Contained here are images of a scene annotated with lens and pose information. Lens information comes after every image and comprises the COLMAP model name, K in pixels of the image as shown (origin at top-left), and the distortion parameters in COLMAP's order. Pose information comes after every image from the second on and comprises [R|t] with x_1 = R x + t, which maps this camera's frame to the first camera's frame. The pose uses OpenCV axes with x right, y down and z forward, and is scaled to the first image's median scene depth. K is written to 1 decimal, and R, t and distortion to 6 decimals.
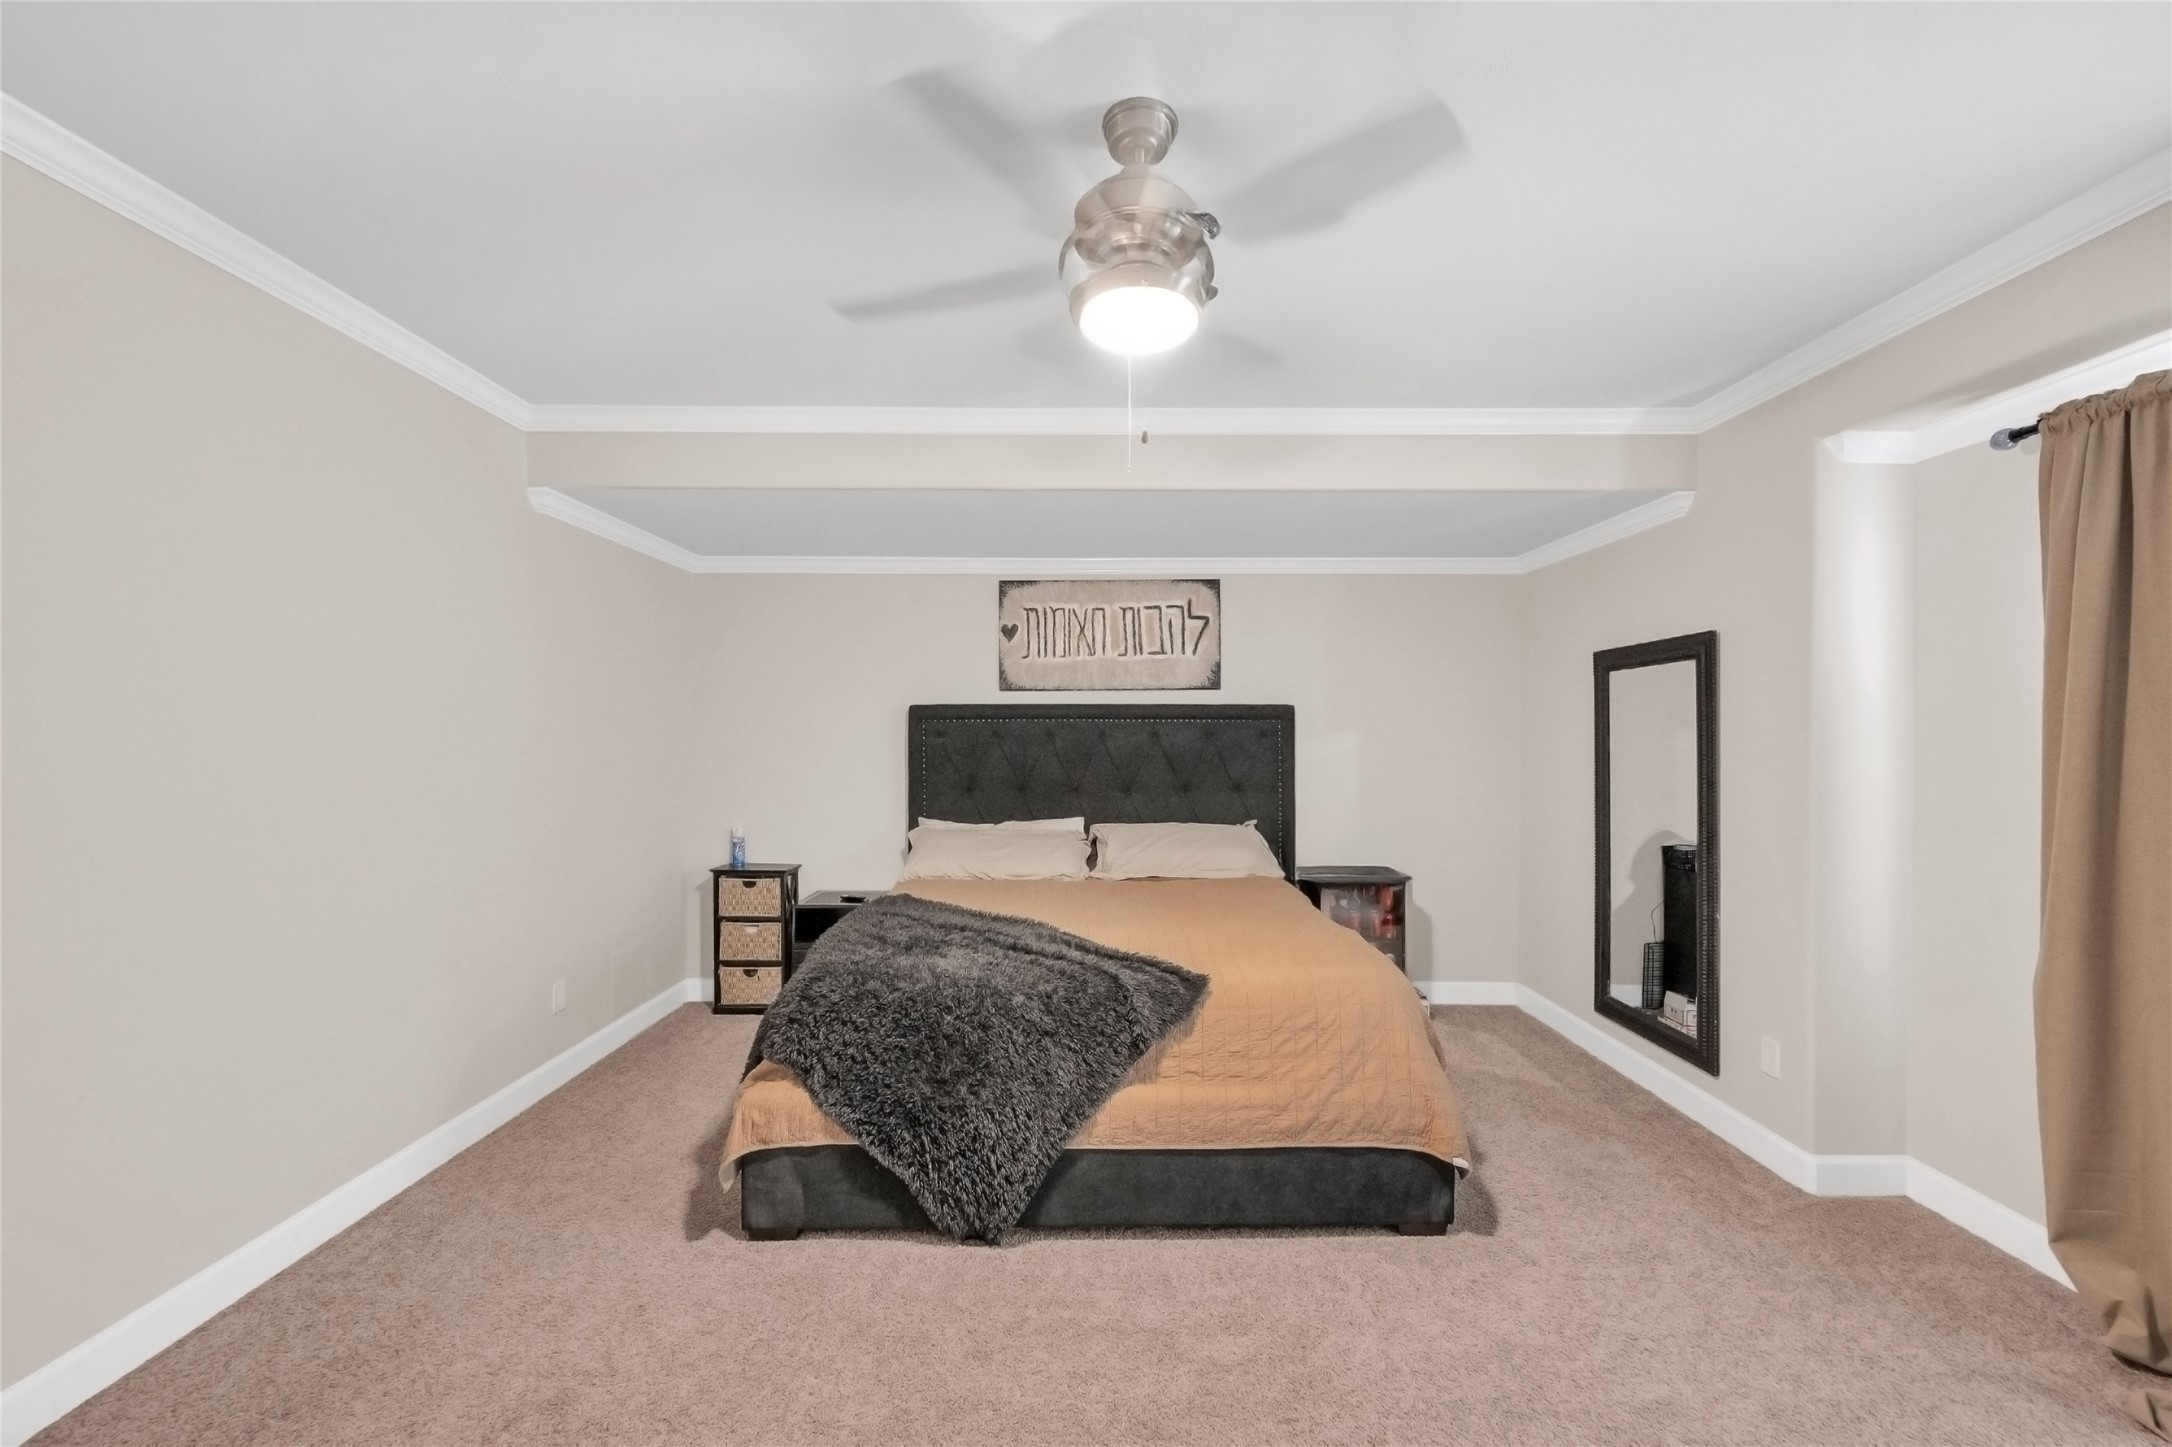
lens RADIAL K [[854.7, 0, 1075.6], [0, 854.7, 725.7], [0, 0, 1]] dist [0.001032, -0.000211]
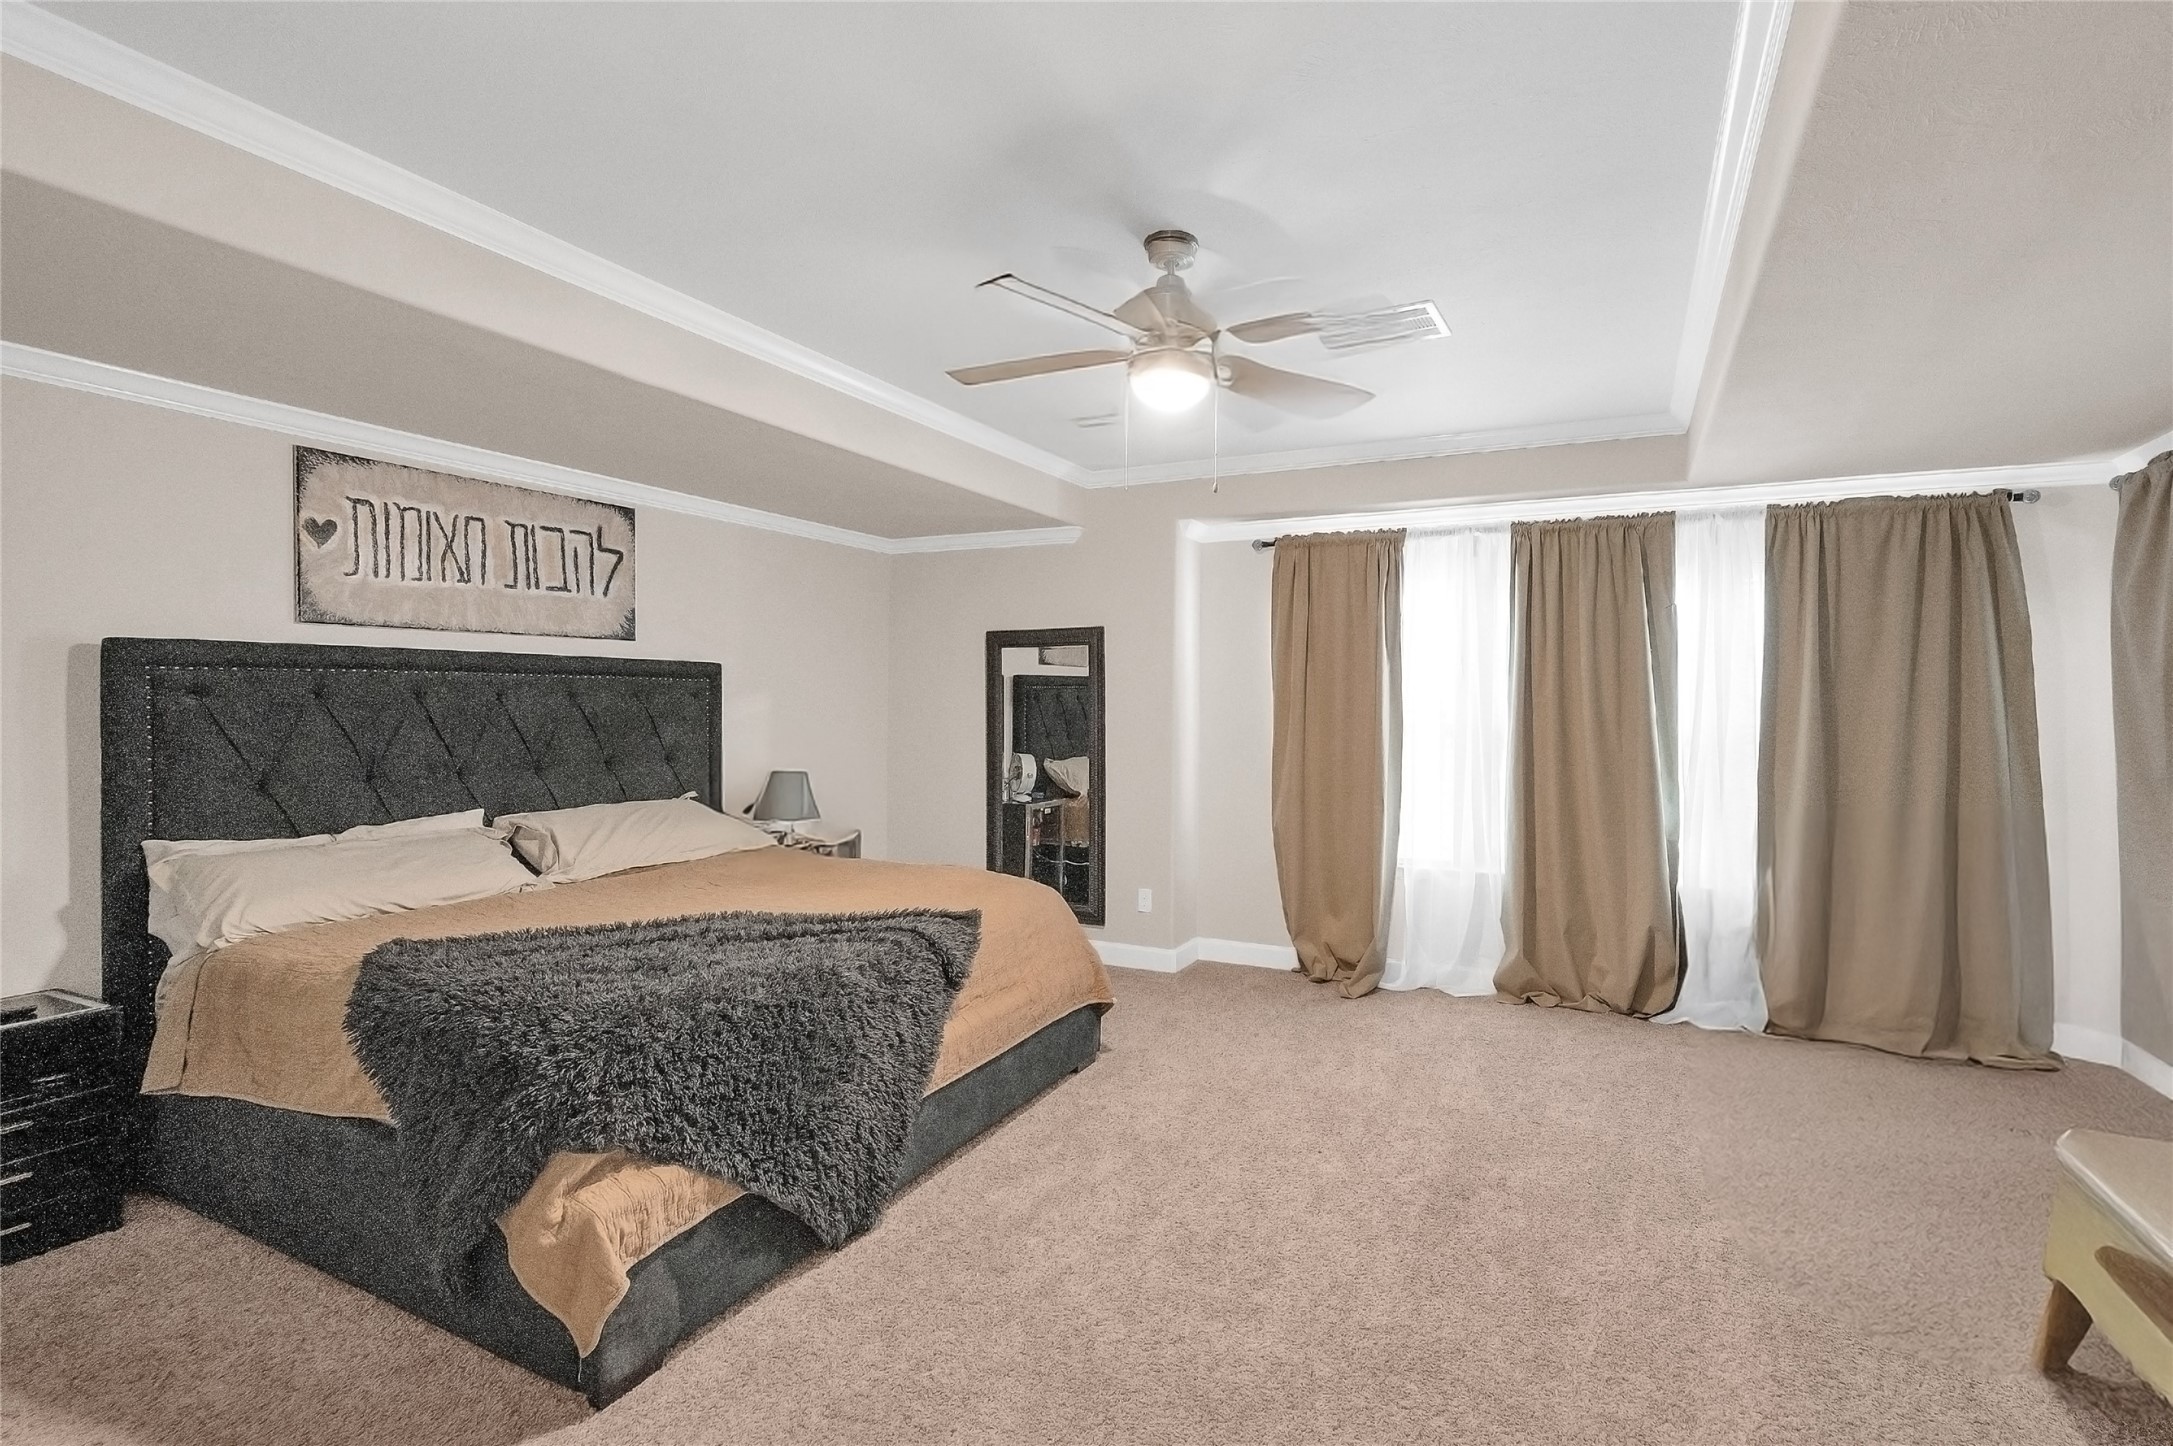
lens RADIAL K [[1085.6, 0, 1090.9], [0, 1085.6, 689.8], [0, 0, 1]] dist [0.000612, -0.000309]
pose [[0.403805, 0.010161, 0.914789, -0.614232], [-0.012111, 0.999910, -0.005760, 0.005976], [-0.914765, -0.008753, 0.403892, 0.163301]]
